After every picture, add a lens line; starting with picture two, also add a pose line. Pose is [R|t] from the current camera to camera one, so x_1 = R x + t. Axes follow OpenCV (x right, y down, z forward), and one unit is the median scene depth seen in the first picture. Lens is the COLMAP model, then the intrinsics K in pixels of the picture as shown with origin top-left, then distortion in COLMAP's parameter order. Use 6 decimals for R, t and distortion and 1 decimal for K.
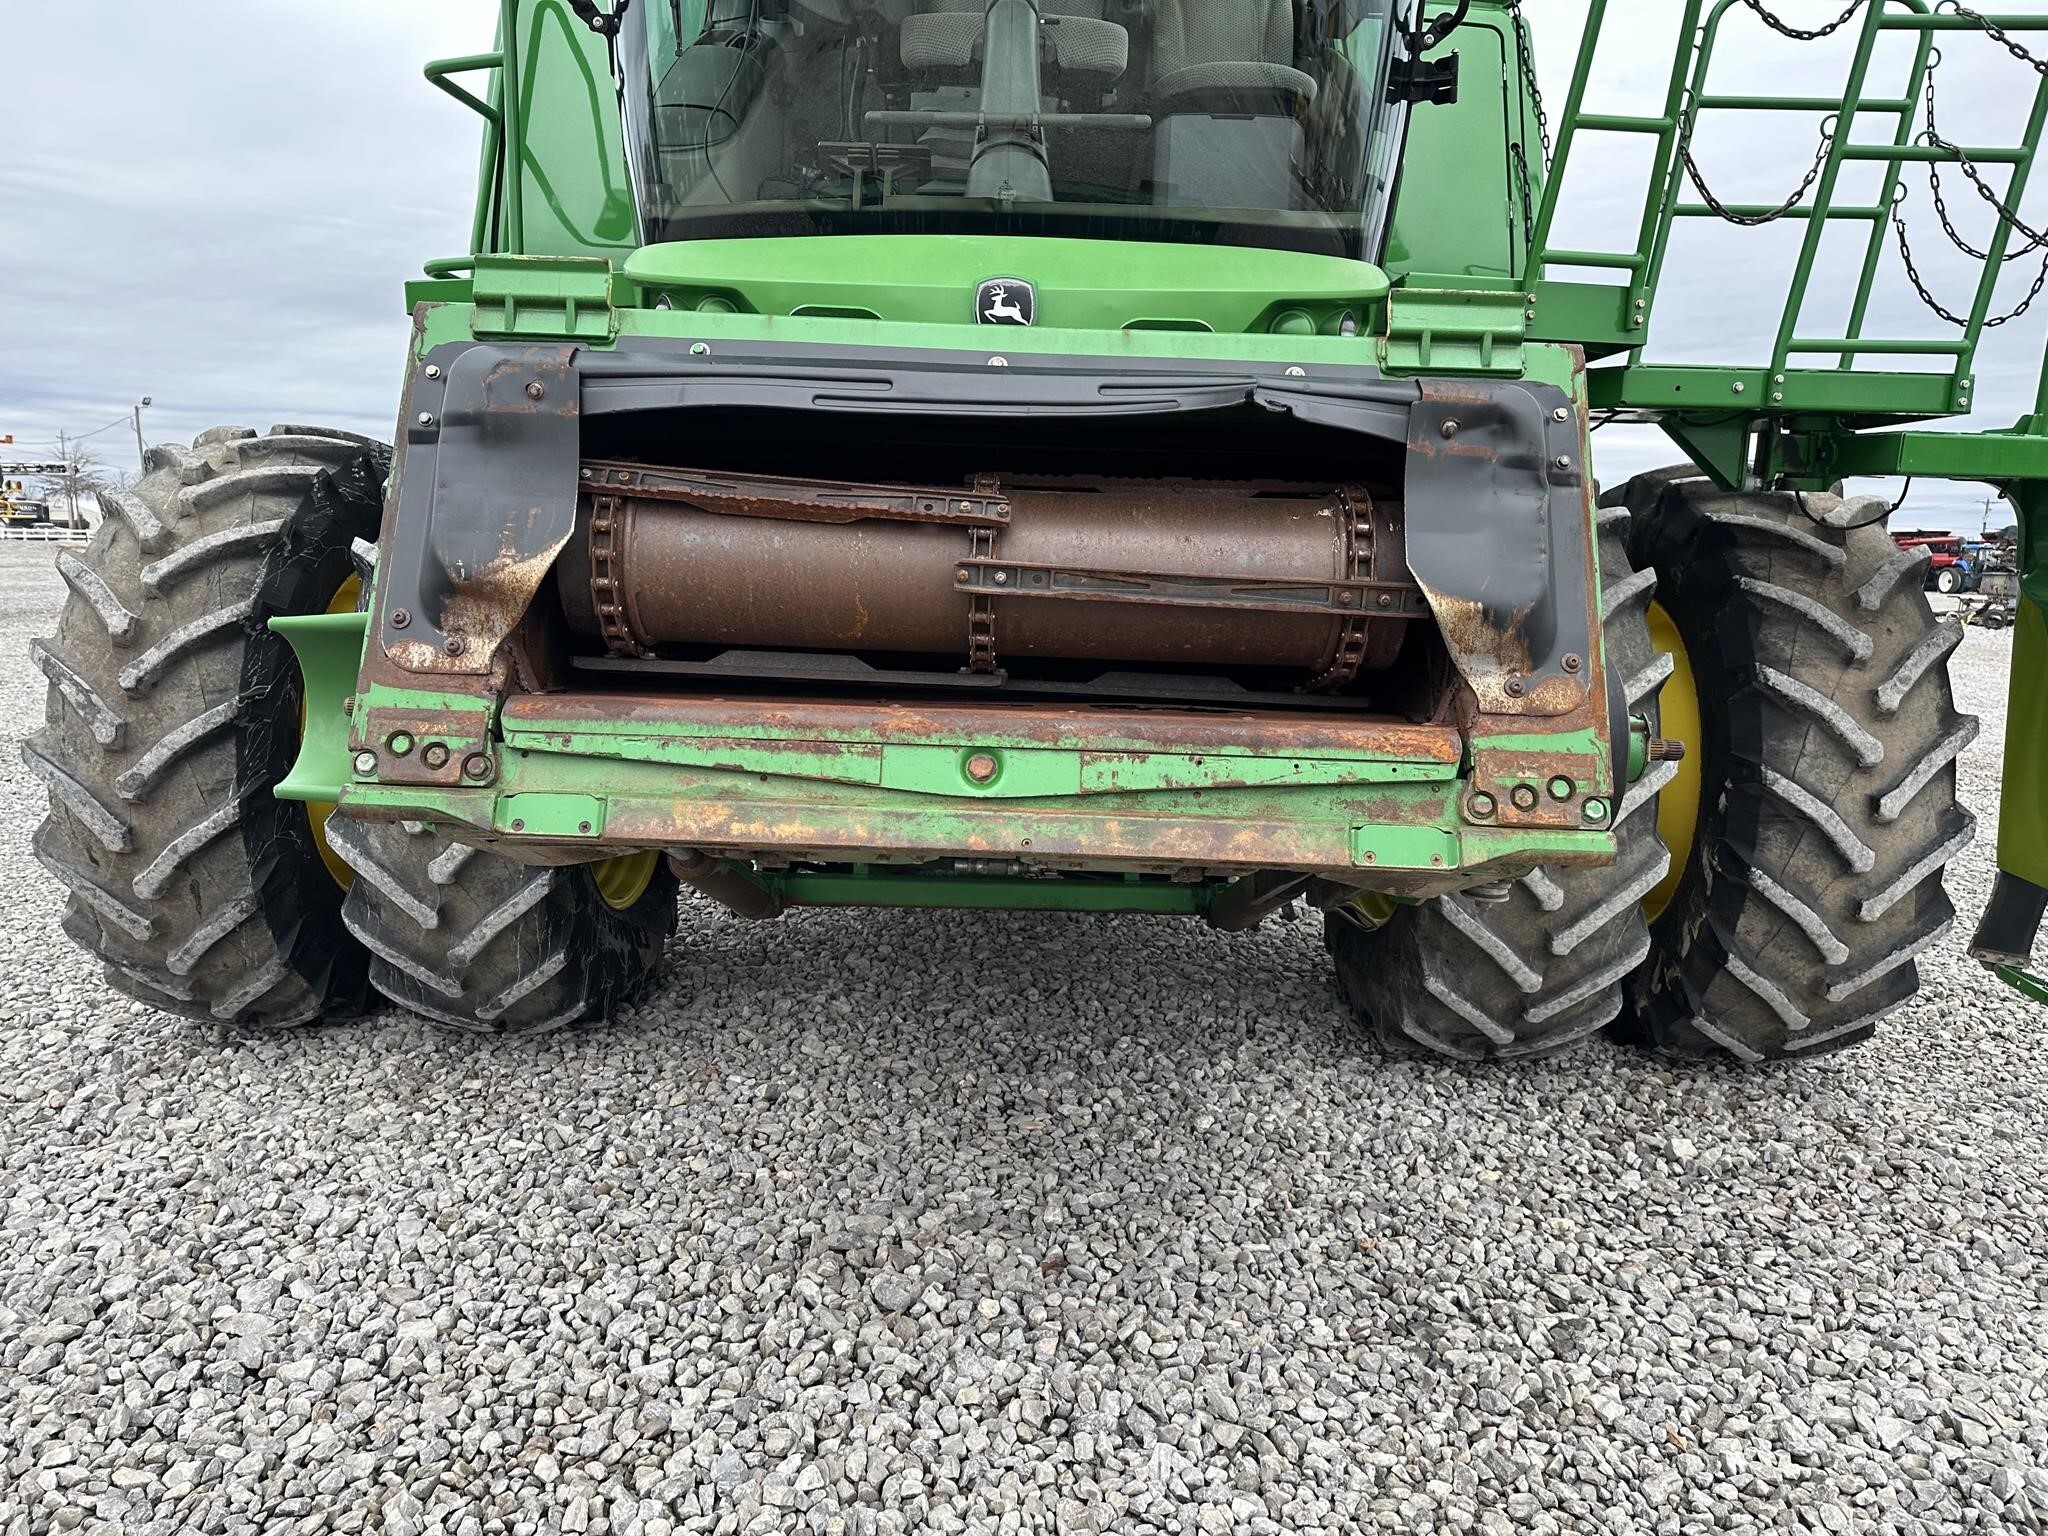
lens RADIAL K [[1440.2, 0, 1024.8], [0, 1440.2, 775.3], [0, 0, 1]] dist [0.074503, -0.105101]
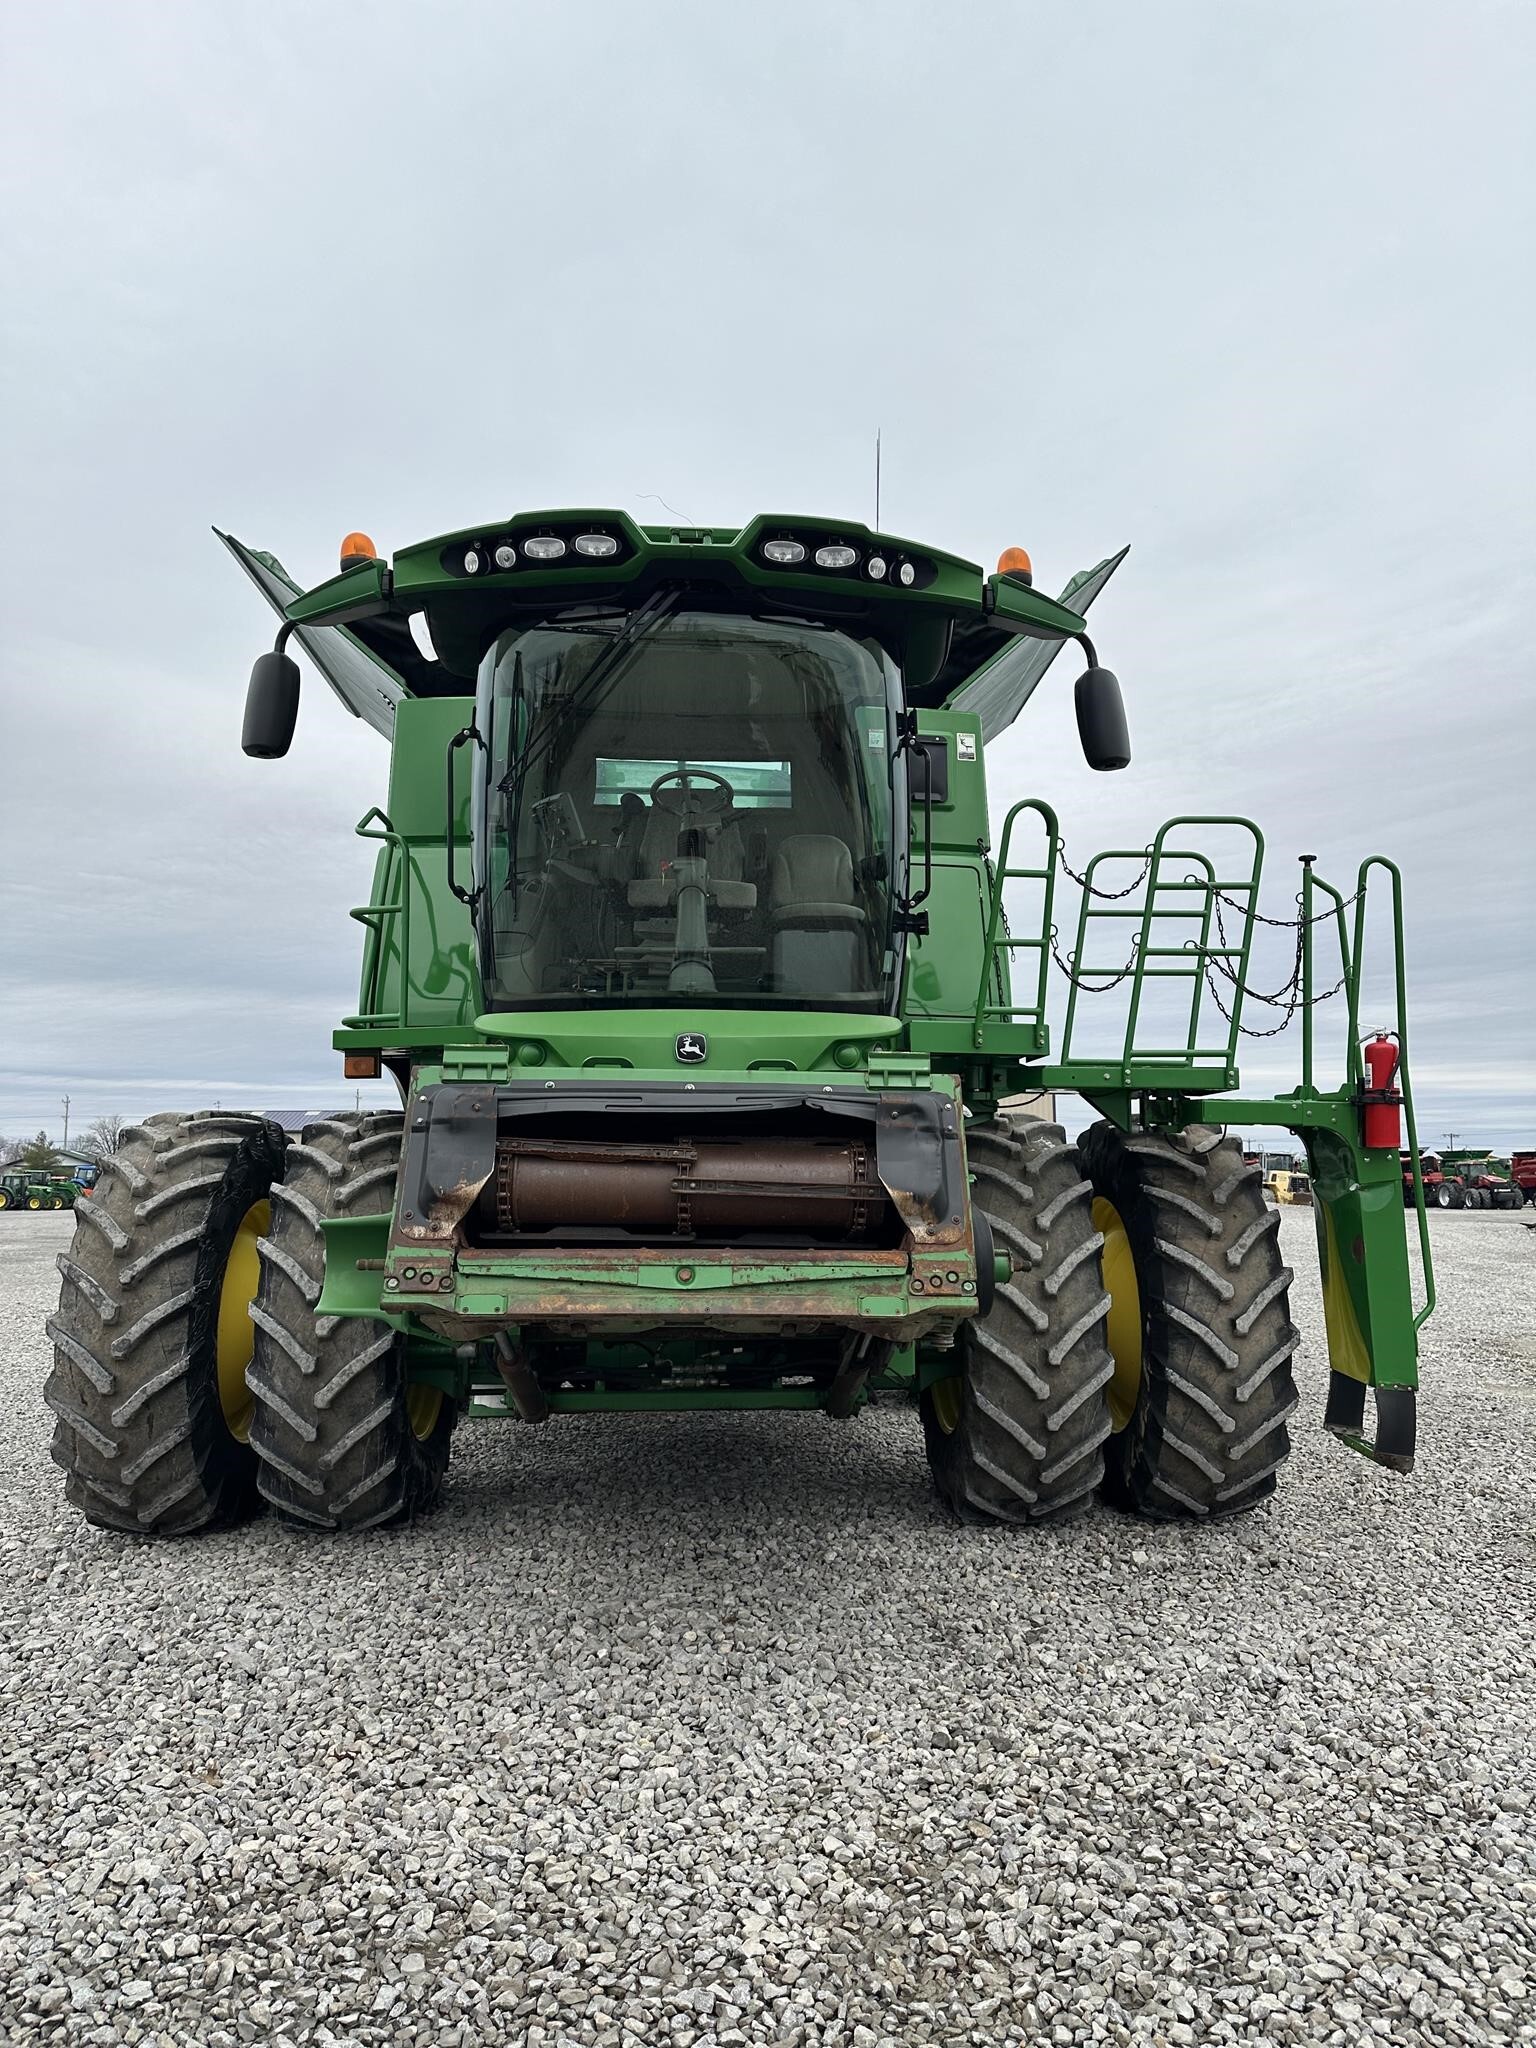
lens RADIAL K [[1445.4, 0, 768.0], [0, 1445.4, 1024.0], [0, 0, 1]] dist [0.205234, -0.456364]
pose [[0.998751, -0.018986, 0.046213, -0.000279], [0.030420, 0.964844, -0.261056, 0.114252], [-0.039632, 0.262135, 0.964217, -0.665350]]
